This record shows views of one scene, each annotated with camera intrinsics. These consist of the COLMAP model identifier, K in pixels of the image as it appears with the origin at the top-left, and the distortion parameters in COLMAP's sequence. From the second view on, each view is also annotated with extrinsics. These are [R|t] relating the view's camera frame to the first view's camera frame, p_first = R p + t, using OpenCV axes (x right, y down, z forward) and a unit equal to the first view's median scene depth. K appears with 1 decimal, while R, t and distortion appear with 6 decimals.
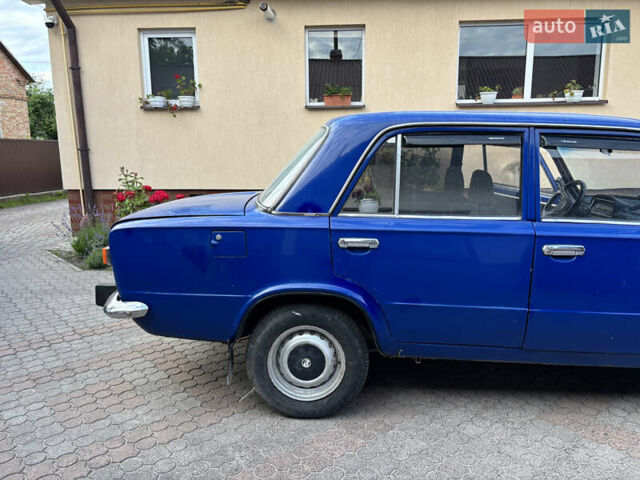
lens RADIAL K [[484.7, 0, 322.9], [0, 484.7, 236.6], [0, 0, 1]] dist [0.046327, -0.052661]
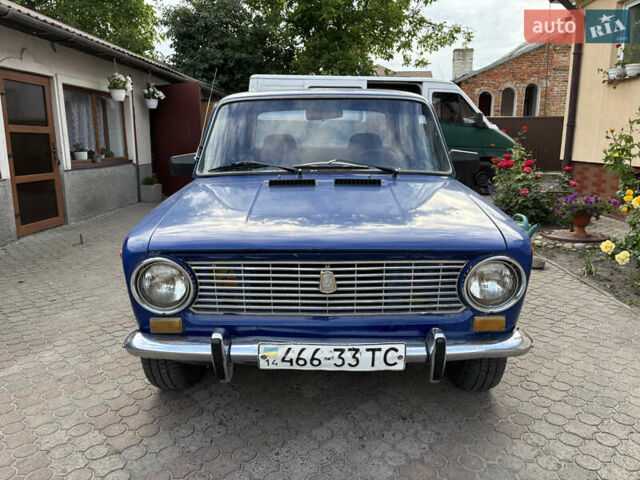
lens RADIAL K [[484.7, 0, 322.9], [0, 484.7, 236.6], [0, 0, 1]] dist [0.046327, -0.052661]
pose [[0.023109, 0.202712, -0.978966, 1.869200], [-0.167071, 0.966240, 0.196133, -0.150802], [0.985674, 0.159024, 0.056196, 1.125653]]
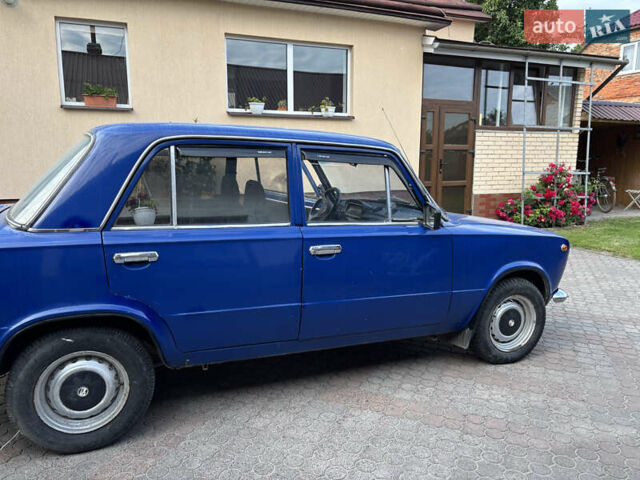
lens RADIAL K [[484.7, 0, 322.9], [0, 484.7, 236.6], [0, 0, 1]] dist [0.046327, -0.052661]
pose [[0.901539, -0.058580, 0.428714, -0.004486], [0.061830, 0.998066, 0.006356, -0.009499], [-0.428257, 0.020777, 0.903418, -0.032954]]
